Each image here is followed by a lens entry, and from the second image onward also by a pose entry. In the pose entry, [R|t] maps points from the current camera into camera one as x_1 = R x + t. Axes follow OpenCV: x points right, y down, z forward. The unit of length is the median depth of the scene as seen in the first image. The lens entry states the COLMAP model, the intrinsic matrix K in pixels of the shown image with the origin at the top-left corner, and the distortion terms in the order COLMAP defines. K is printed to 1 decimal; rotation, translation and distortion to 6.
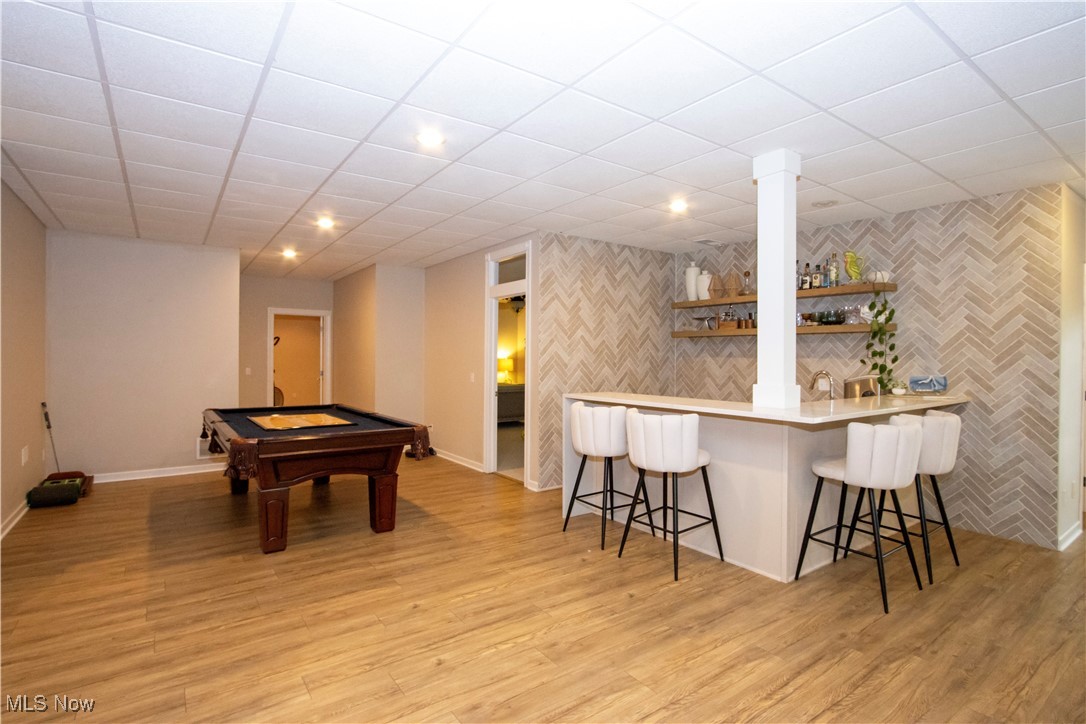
lens RADIAL K [[532.1, 0, 543.0], [0, 532.1, 360.4], [0, 0, 1]] dist [-0.015439, 0.000728]
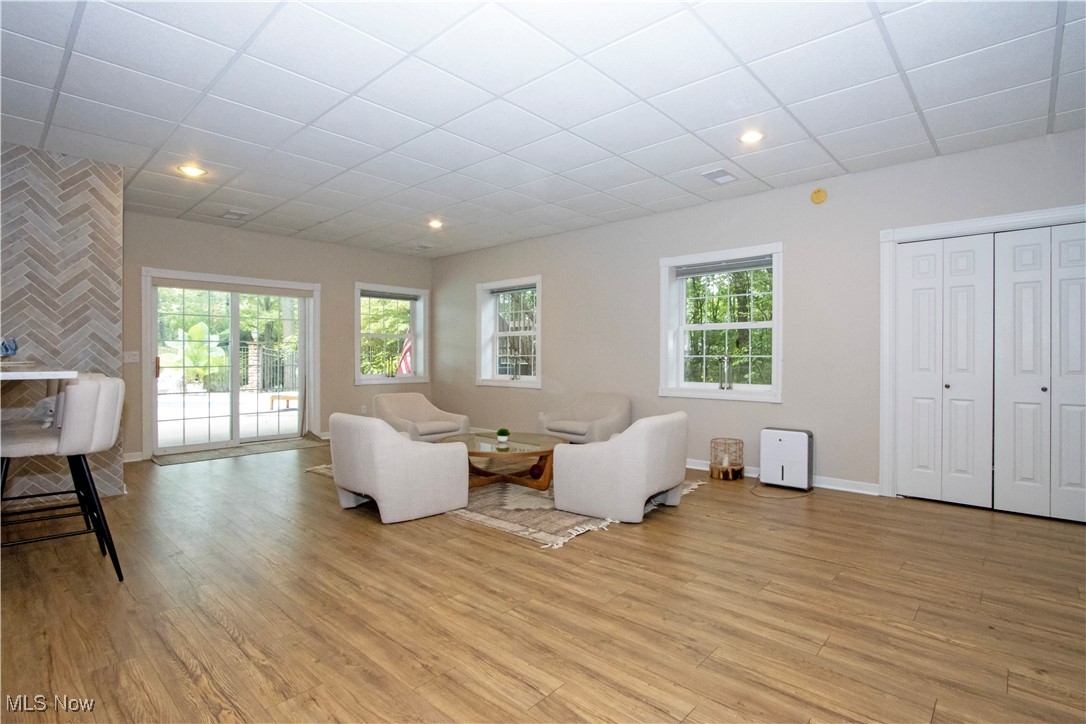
lens RADIAL K [[532.1, 0, 543.2], [0, 532.1, 358.0], [0, 0, 1]] dist [-0.015439, 0.000728]
pose [[-0.204248, -0.010416, 0.978864, -0.284379], [0.001222, 0.999940, 0.010896, 0.055522], [-0.978918, 0.003422, -0.204223, 0.328568]]
